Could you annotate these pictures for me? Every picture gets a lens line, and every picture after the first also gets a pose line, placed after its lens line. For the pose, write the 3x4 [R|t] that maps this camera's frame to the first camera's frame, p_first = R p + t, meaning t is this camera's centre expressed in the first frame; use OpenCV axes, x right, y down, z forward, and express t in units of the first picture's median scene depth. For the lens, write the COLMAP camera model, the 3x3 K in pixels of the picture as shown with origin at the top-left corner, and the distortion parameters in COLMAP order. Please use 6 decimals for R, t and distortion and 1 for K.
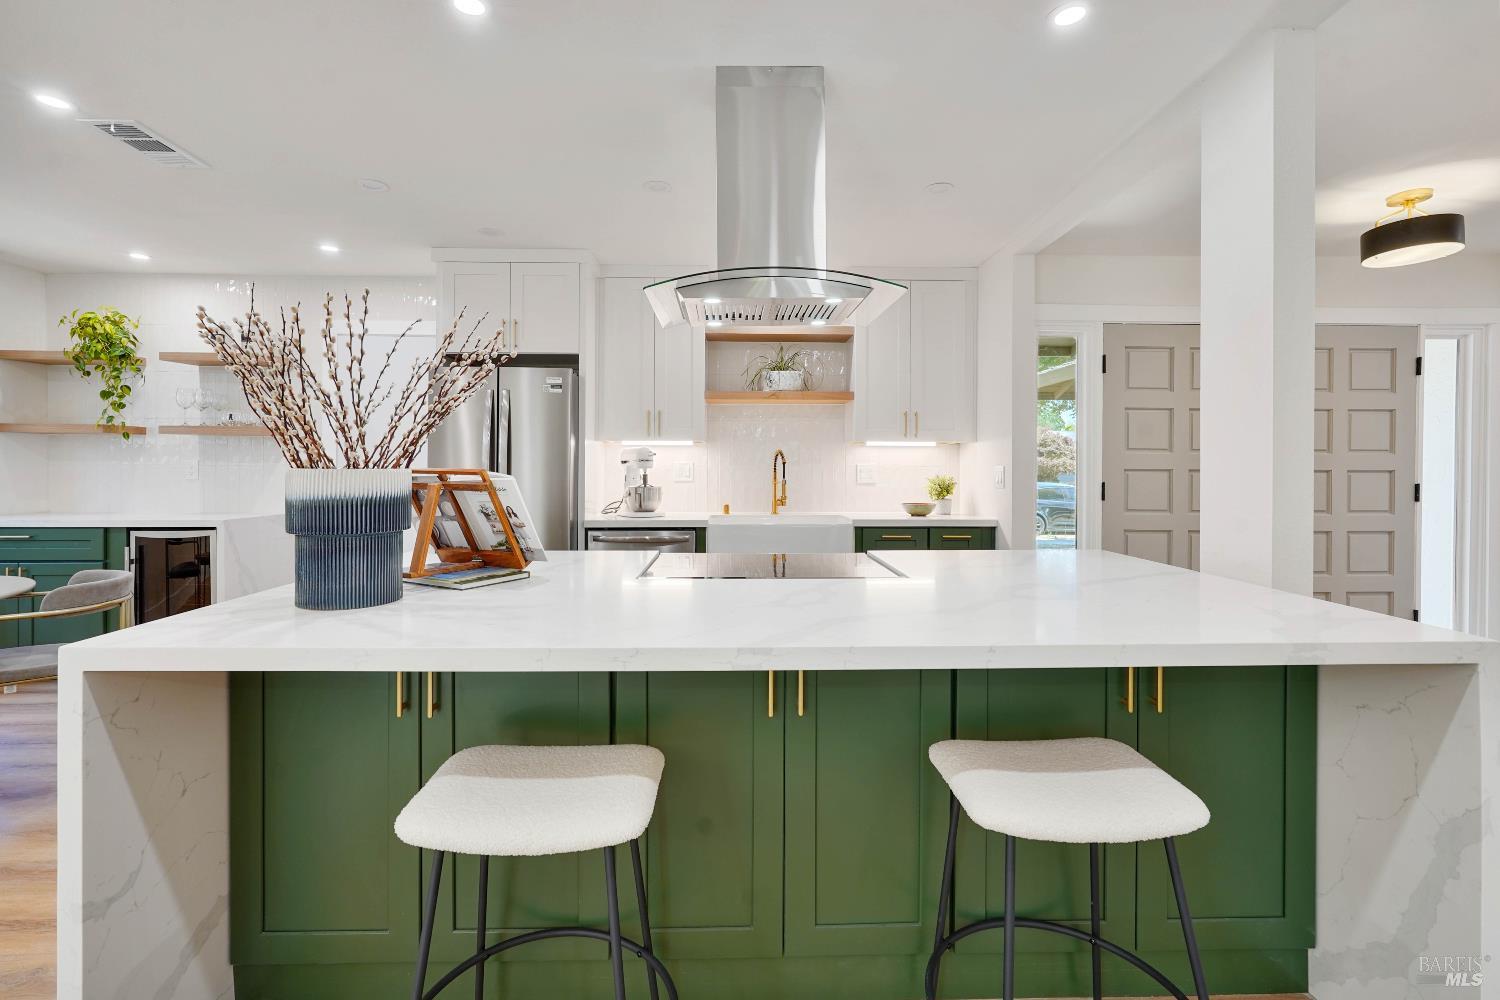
lens RADIAL K [[663.5, 0, 747.1], [0, 663.5, 466.0], [0, 0, 1]] dist [-0.005843, 0.004243]
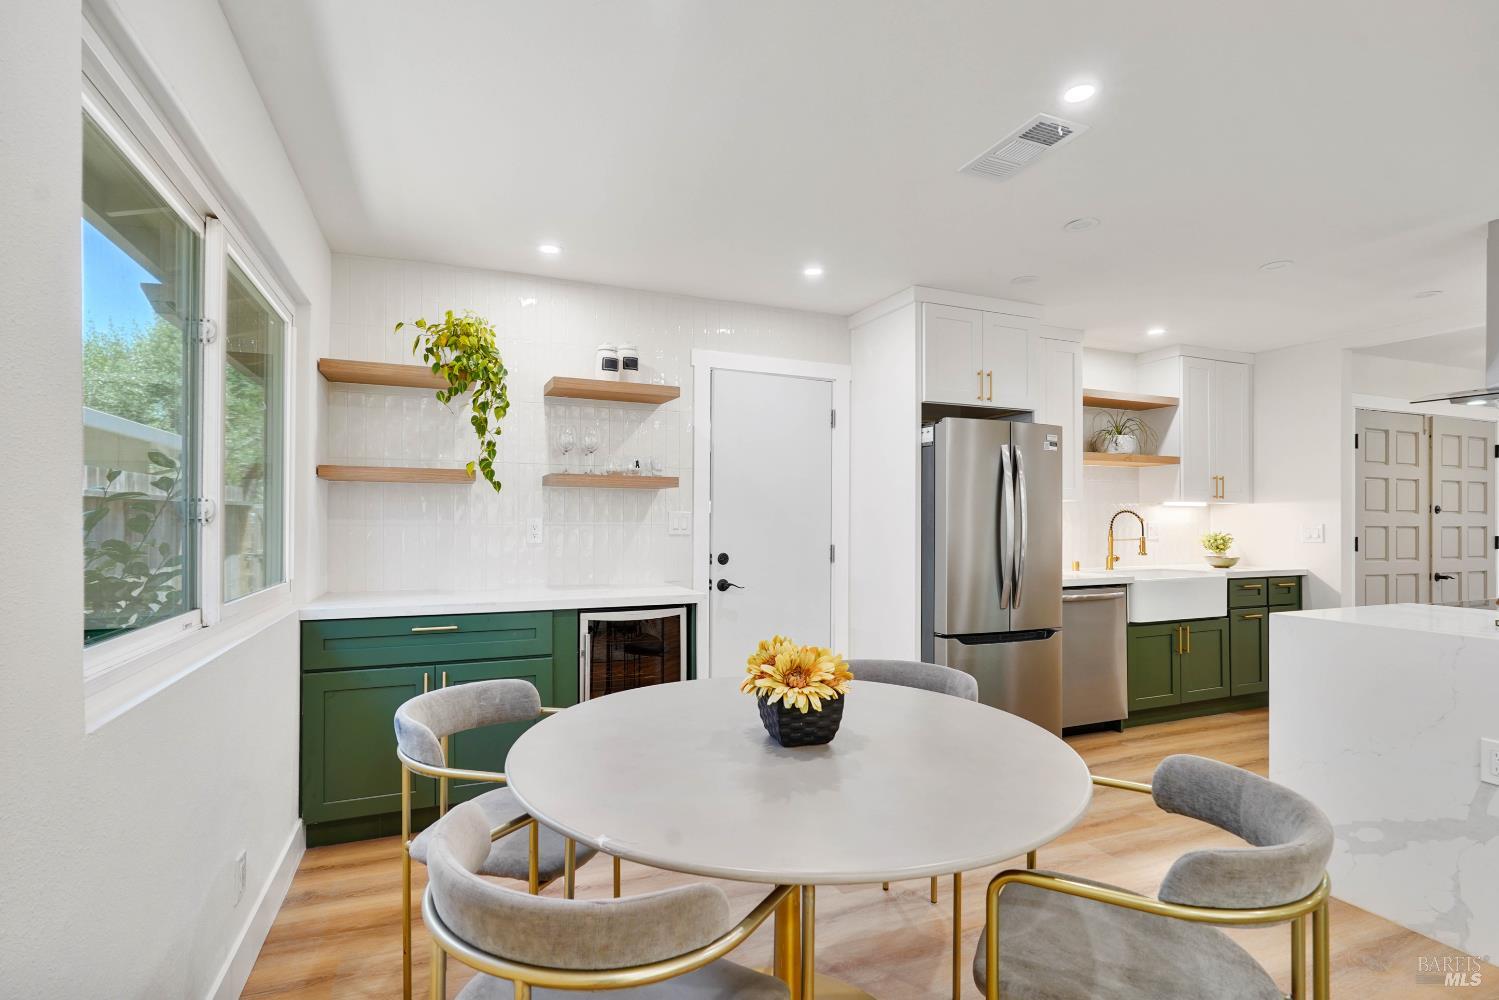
lens RADIAL K [[663.1, 0, 750.5], [0, 663.1, 505.3], [0, 0, 1]] dist [-0.005843, 0.004243]
pose [[0.944579, 0.007156, 0.328207, -0.931237], [-0.001257, 0.999834, -0.018181, -0.010740], [-0.328282, 0.016761, 0.944431, 0.206211]]
